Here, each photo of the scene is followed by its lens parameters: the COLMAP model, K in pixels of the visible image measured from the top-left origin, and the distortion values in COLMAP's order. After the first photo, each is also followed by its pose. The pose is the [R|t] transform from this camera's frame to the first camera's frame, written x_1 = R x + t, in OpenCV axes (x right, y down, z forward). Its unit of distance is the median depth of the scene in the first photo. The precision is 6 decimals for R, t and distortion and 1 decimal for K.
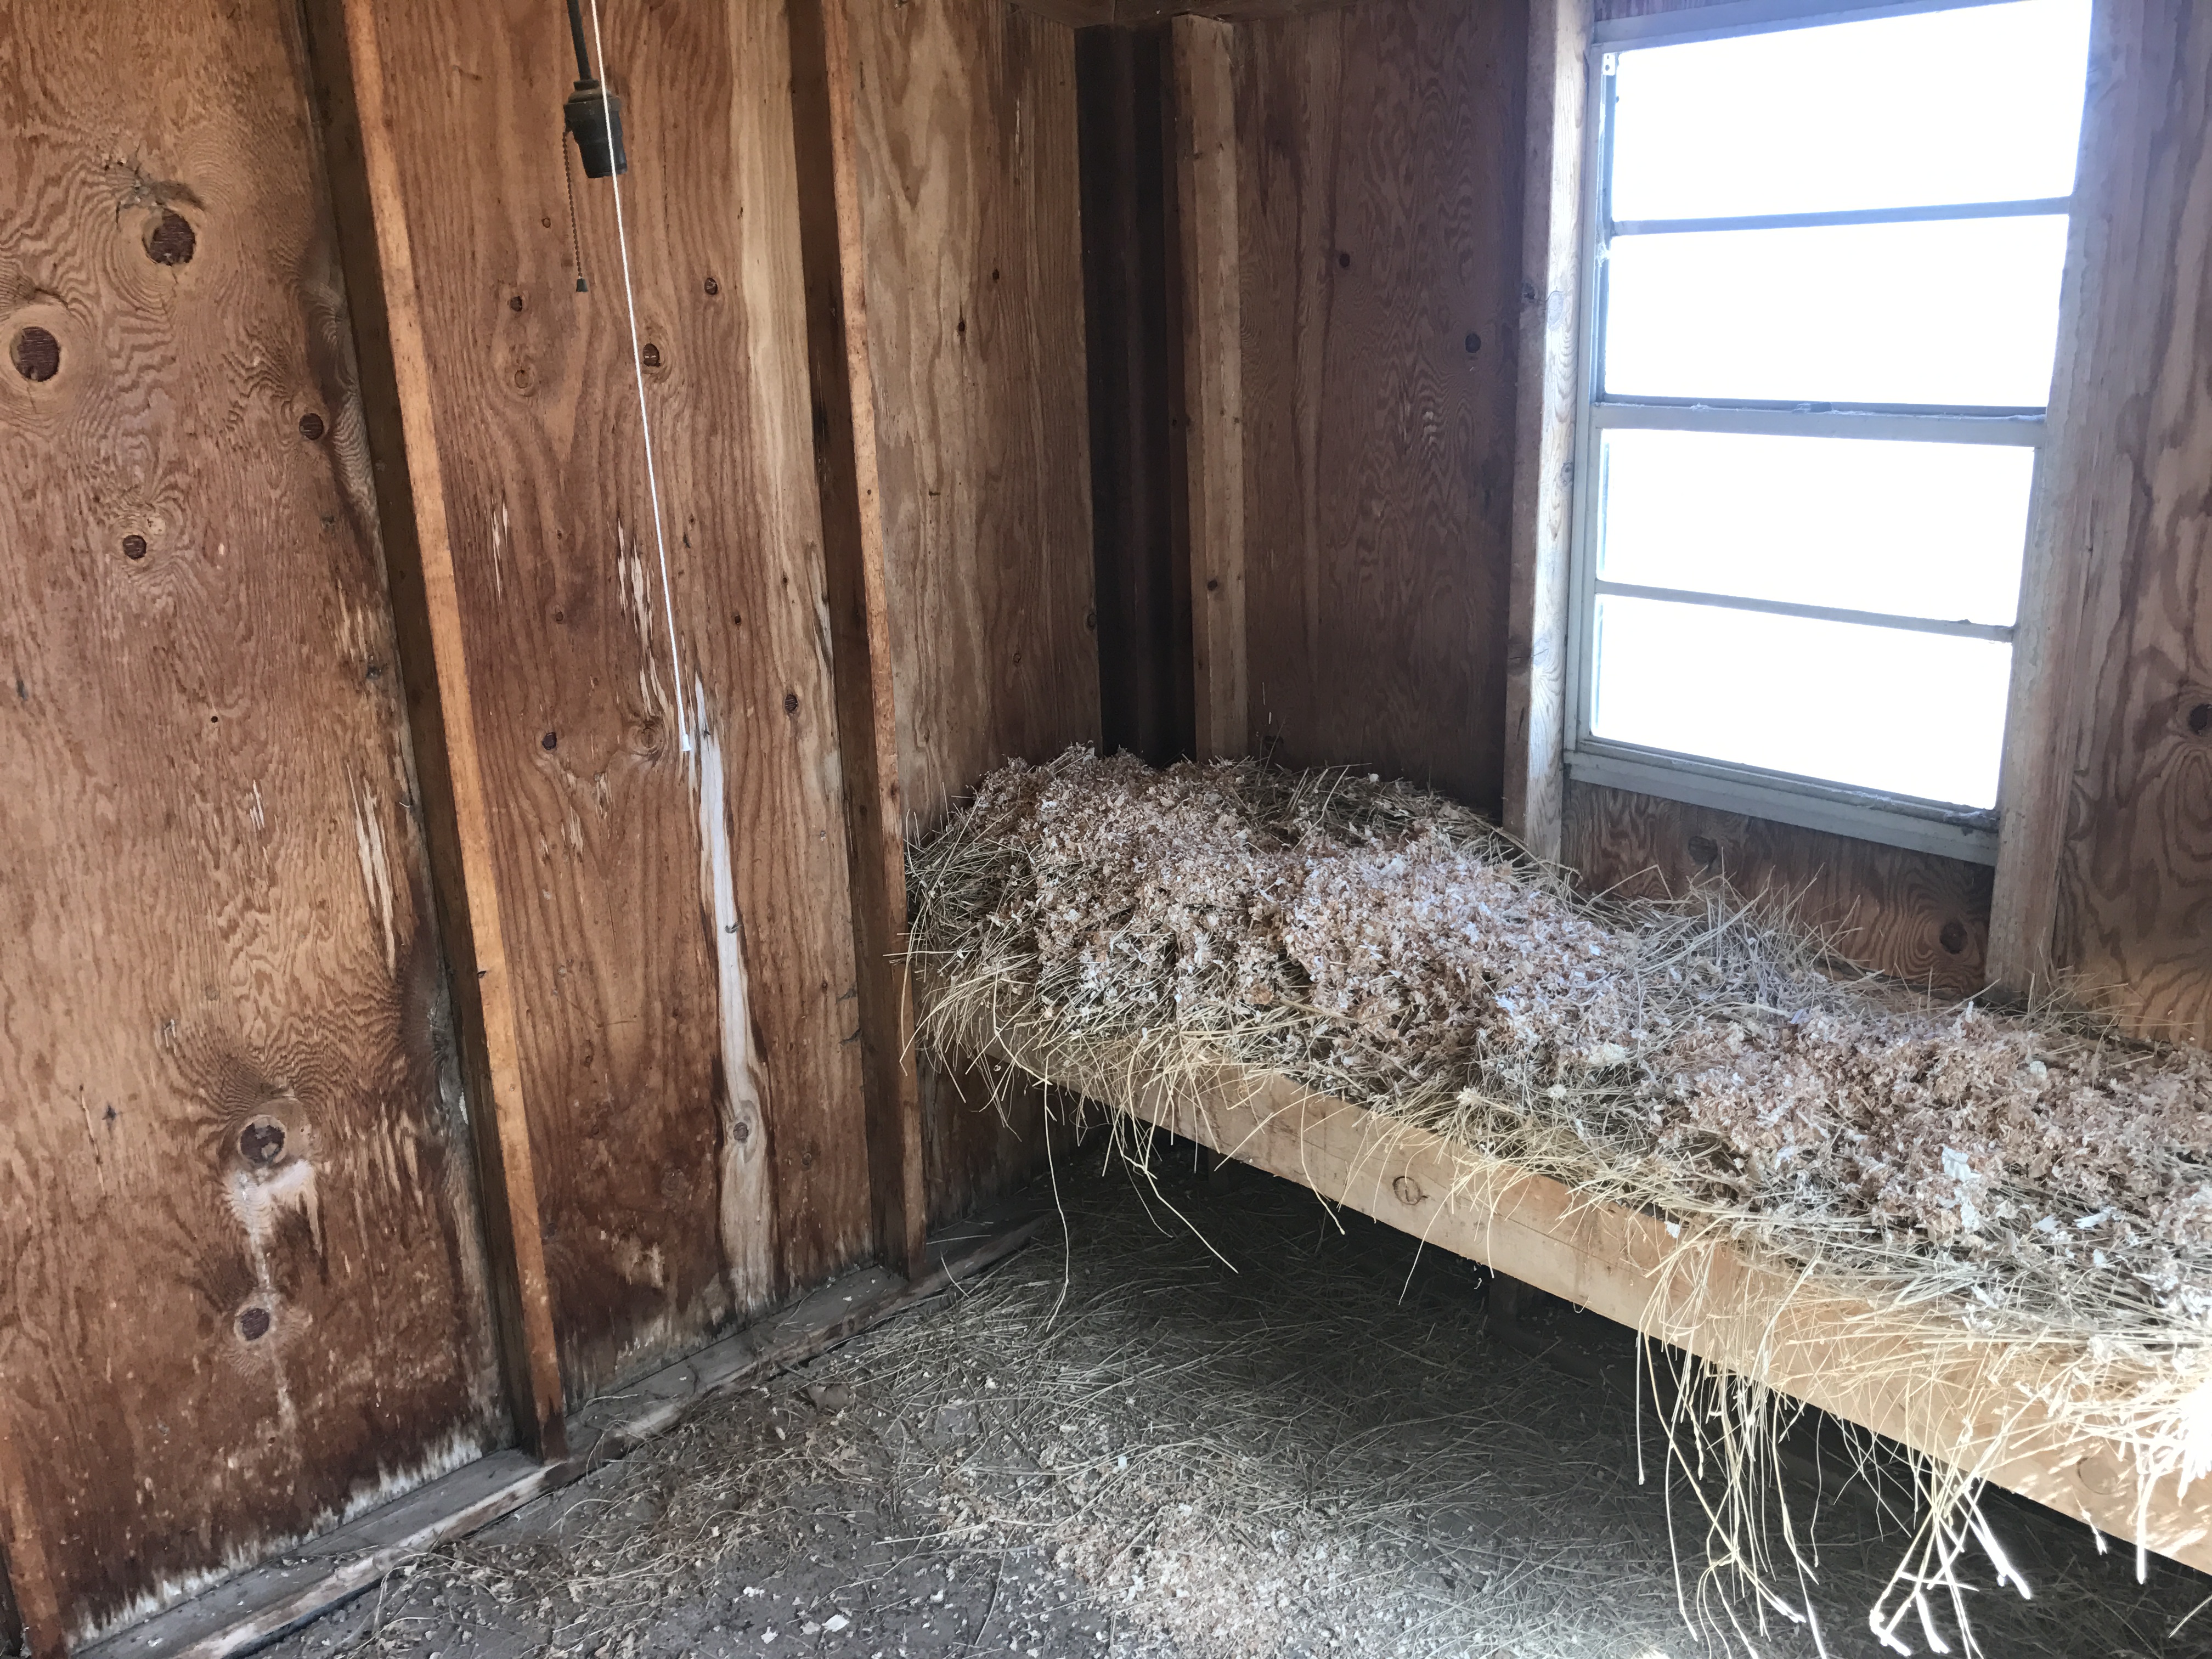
lens RADIAL K [[1809.5, 0, 1104.4], [0, 1809.5, 768.6], [0, 0, 1]] dist [0.136809, -0.173527]
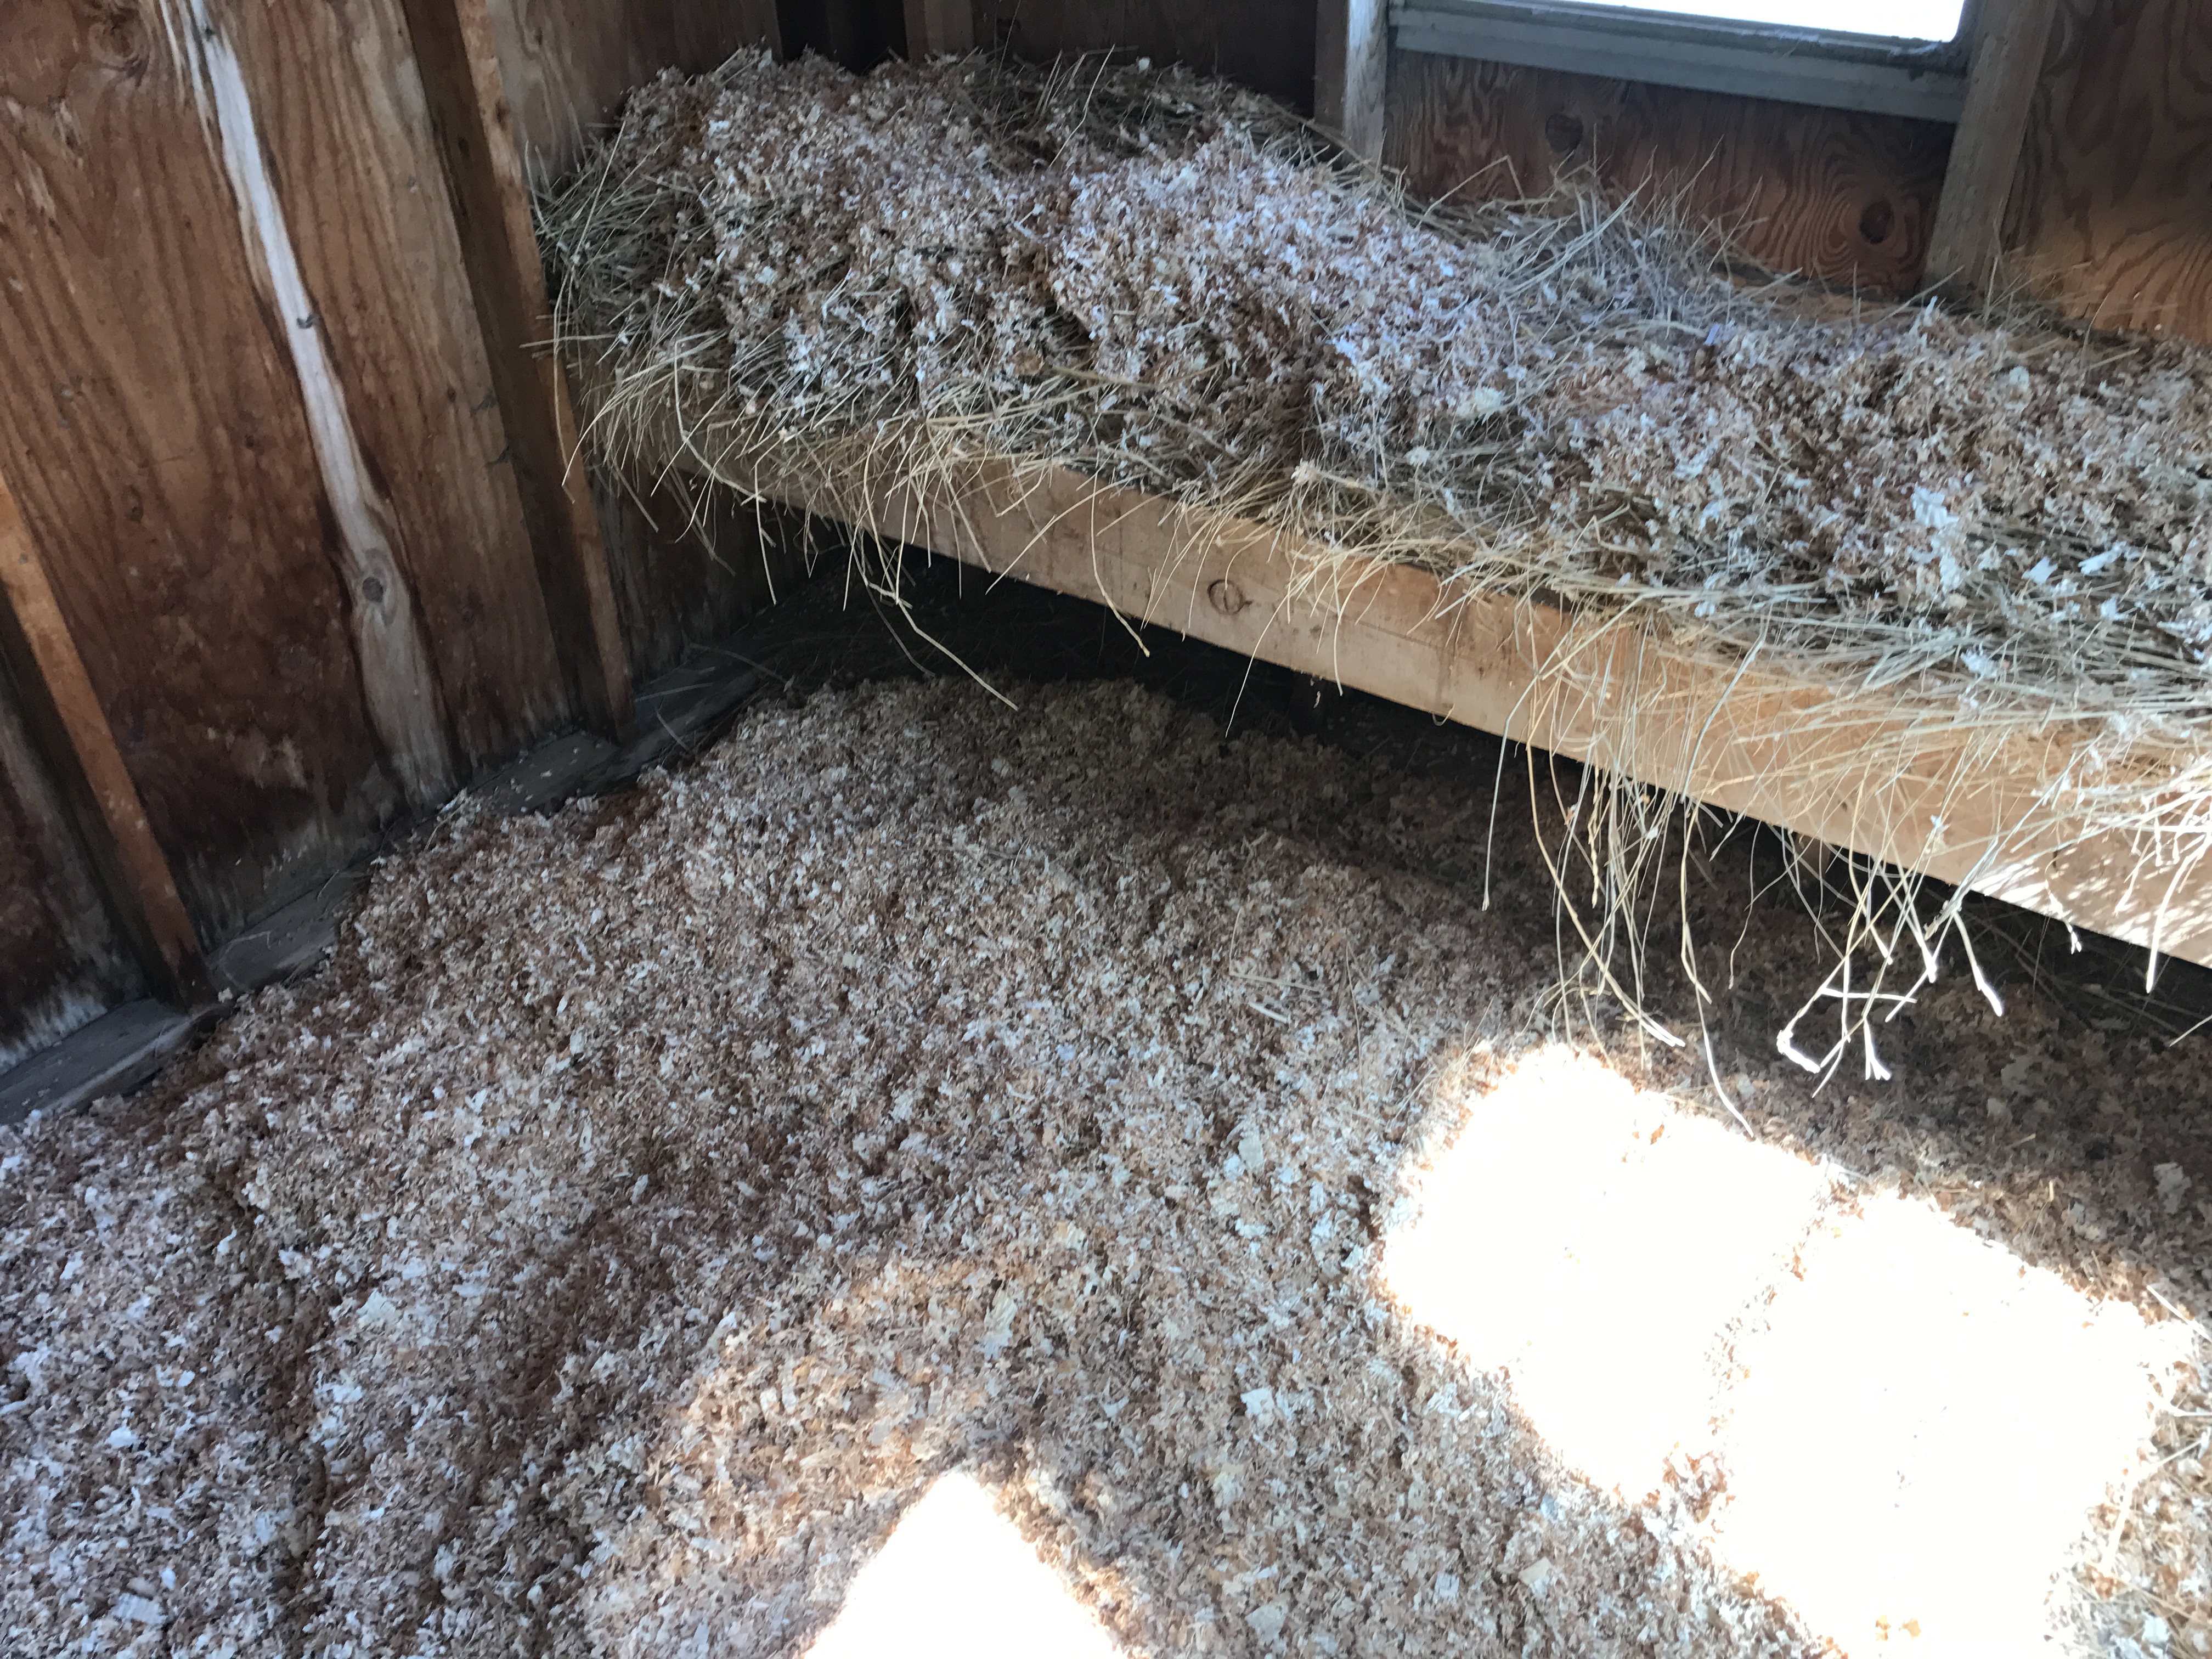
lens RADIAL K [[1810.0, 0, 1017.5], [0, 1810.0, 837.0], [0, 0, 1]] dist [0.008975, -0.012991]
pose [[0.990556, -0.097648, 0.096244, -0.011041], [0.056409, 0.930058, 0.363057, 0.033991], [-0.124965, -0.354199, 0.926783, 0.227481]]
